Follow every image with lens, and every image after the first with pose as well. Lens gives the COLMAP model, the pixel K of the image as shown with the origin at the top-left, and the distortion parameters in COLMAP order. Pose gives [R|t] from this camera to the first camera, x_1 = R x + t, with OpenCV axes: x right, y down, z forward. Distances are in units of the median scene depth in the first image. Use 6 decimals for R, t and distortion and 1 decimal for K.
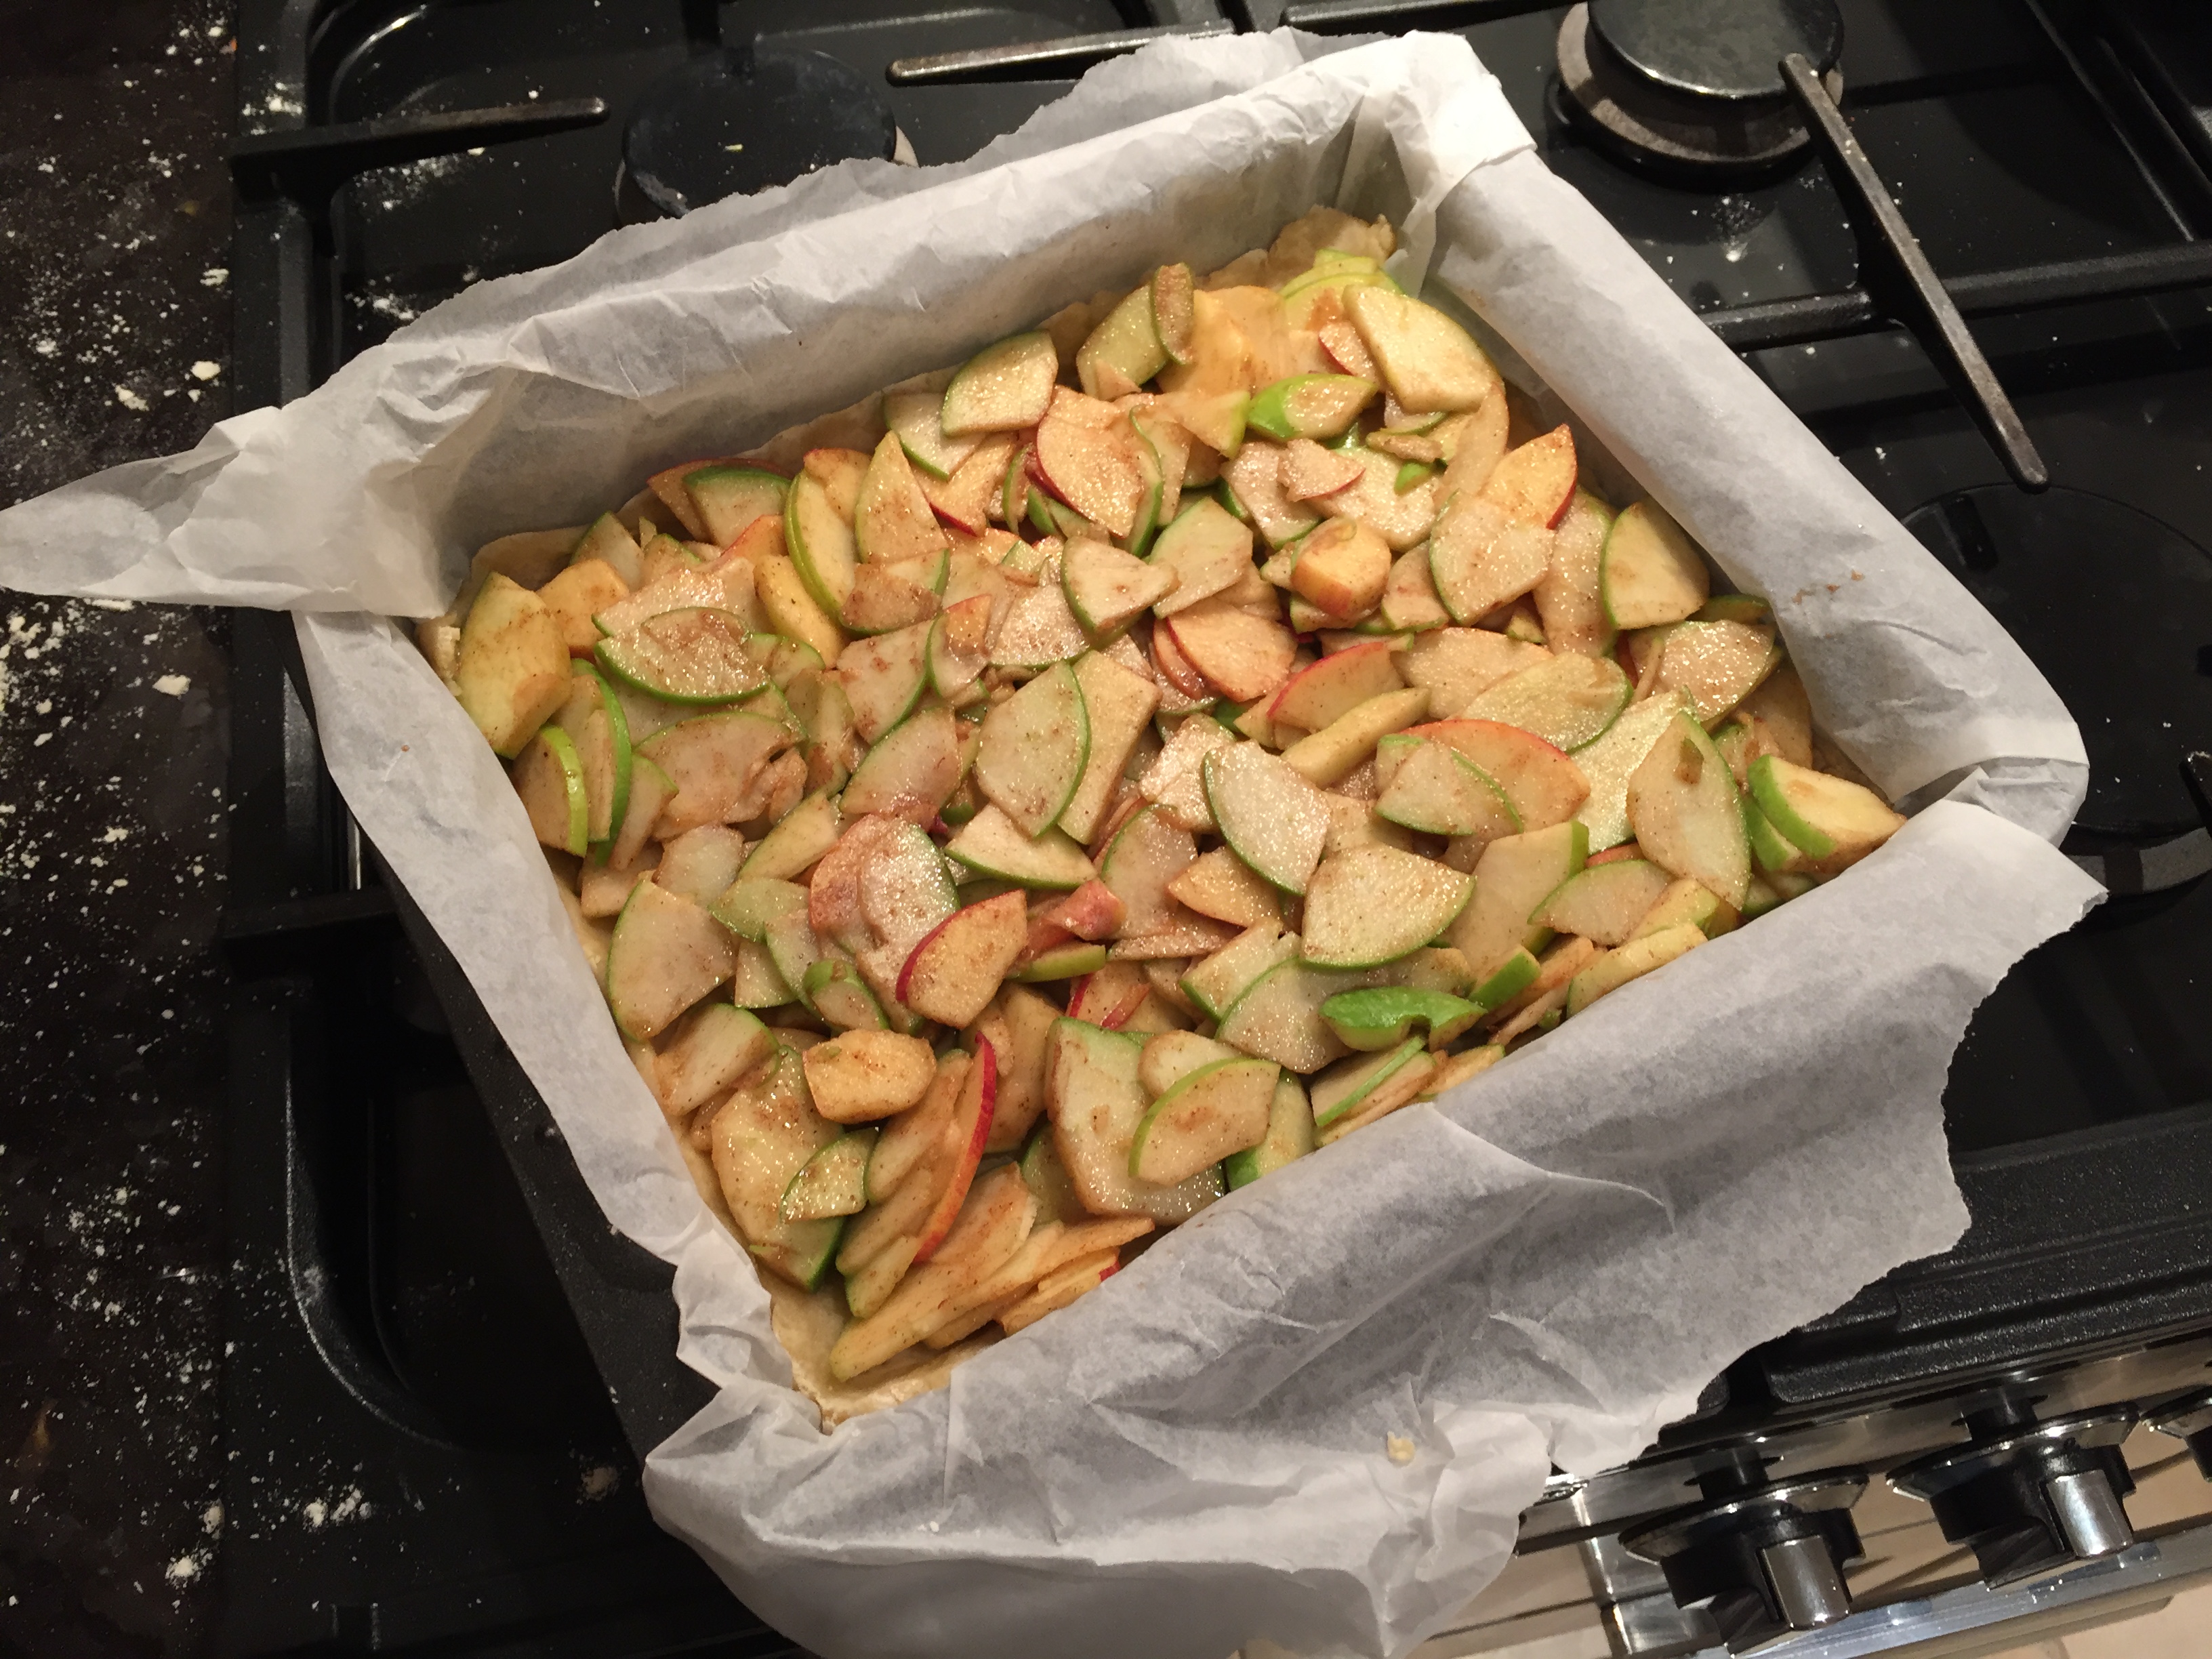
lens RADIAL K [[1893.0, 0, 1106.0], [0, 1893.0, 832.3], [0, 0, 1]] dist [0.002102, 0.001067]
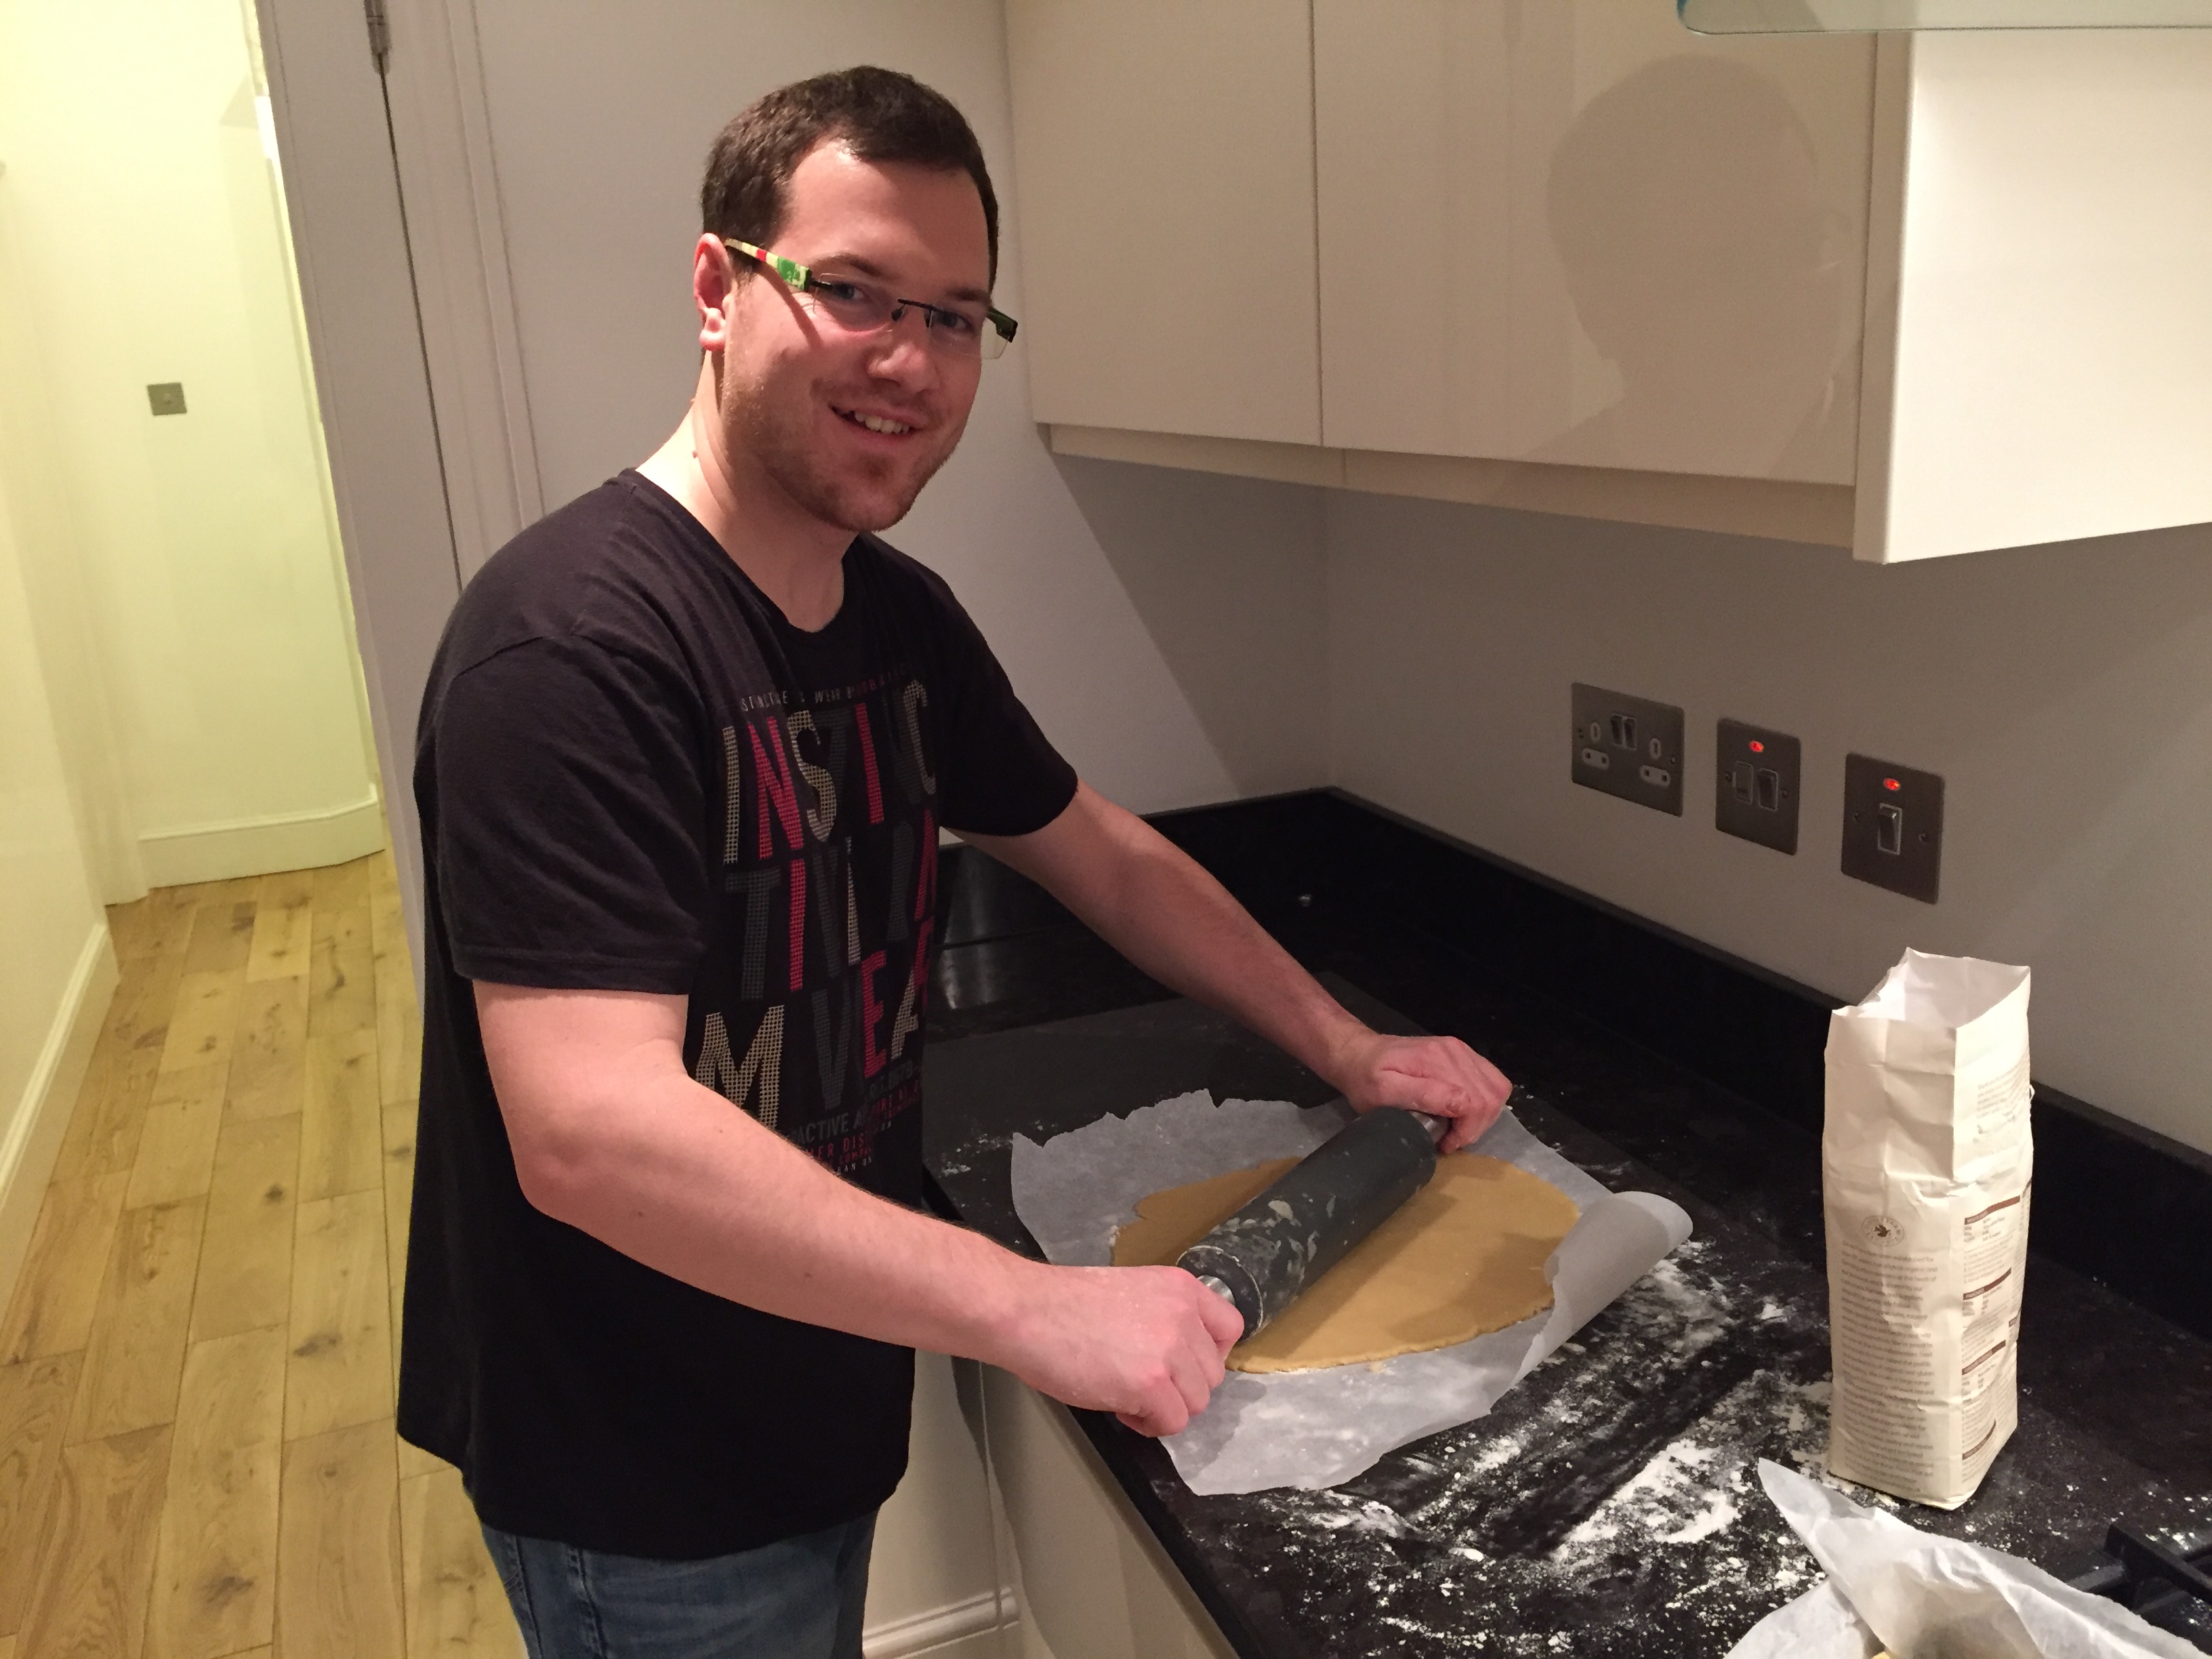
lens RADIAL K [[1893.0, 0, 1107.2], [0, 1893.0, 829.1], [0, 0, 1]] dist [0.002102, 0.001067]
pose [[0.159120, 0.244261, -0.956565, 1.286495], [-0.820073, 0.572177, 0.009691, 0.050741], [0.549692, 0.782911, 0.291357, -0.759229]]
